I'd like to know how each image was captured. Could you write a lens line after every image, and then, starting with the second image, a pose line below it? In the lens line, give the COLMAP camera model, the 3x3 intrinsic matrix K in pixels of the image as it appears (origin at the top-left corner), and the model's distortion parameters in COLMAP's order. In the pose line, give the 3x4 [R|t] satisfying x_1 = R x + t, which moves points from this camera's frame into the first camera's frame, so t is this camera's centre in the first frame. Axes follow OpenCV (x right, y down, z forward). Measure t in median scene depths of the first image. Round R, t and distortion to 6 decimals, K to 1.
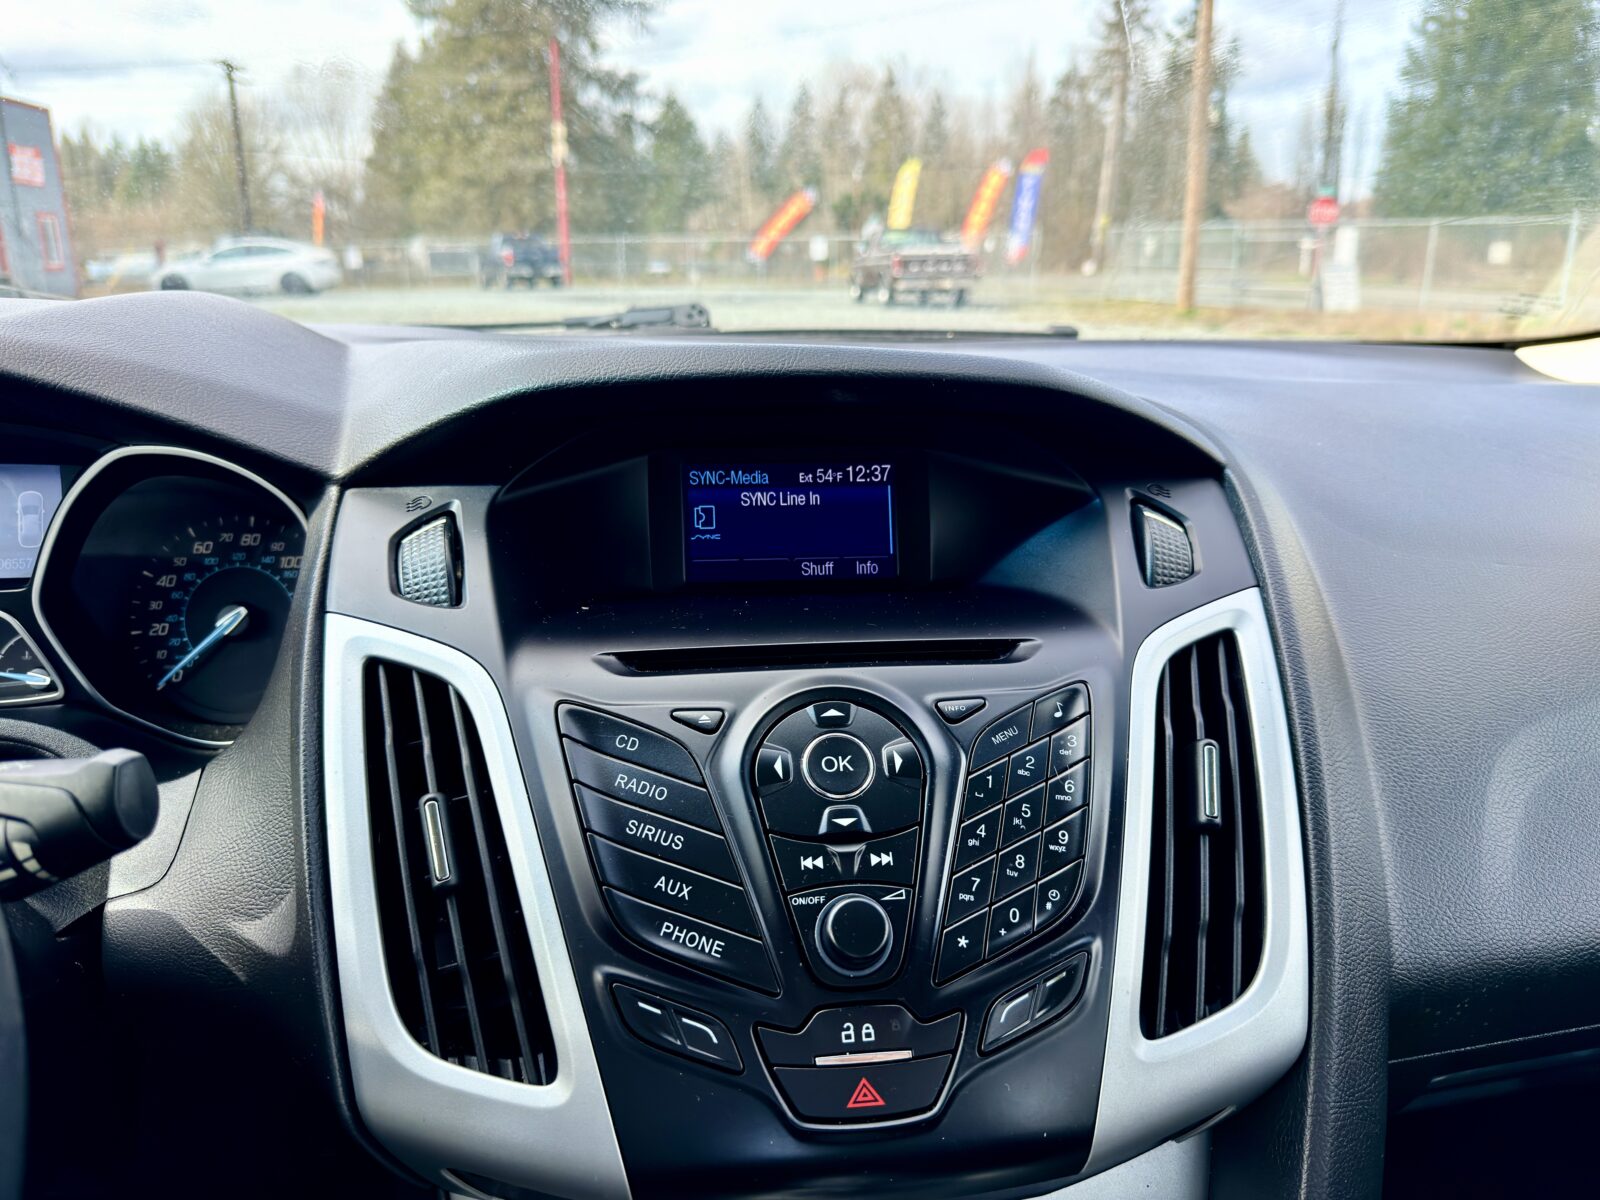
lens RADIAL K [[1132.1, 0, 800.0], [0, 1132.1, 600.0], [0, 0, 1]] dist [-0.007388, -0.004239]
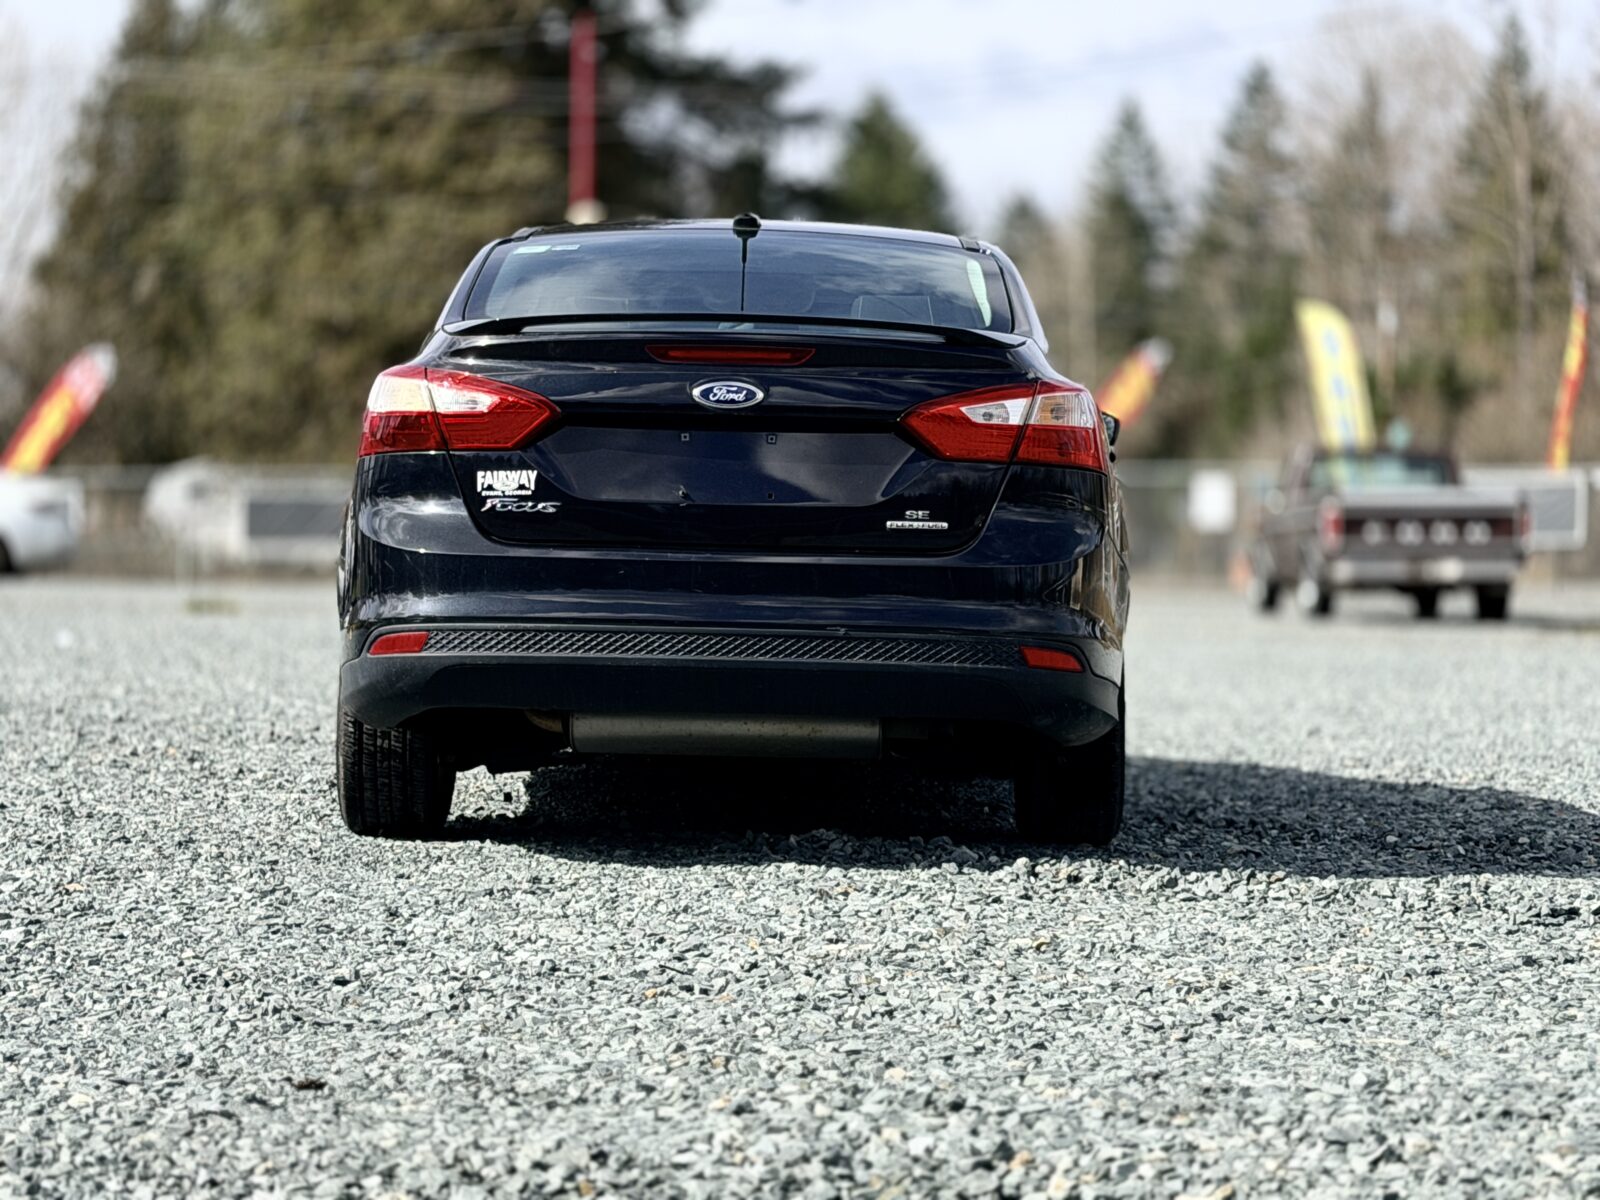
lens RADIAL K [[3634.1, 0, 800.0], [0, 3634.1, 600.0], [0, 0, 1]] dist [0.046108, 0.164632]
pose [[0.991972, 0.016329, -0.125396, 0.019811], [-0.050276, 0.960811, -0.272609, 0.044261], [0.116031, 0.276725, 0.953918, -0.127322]]
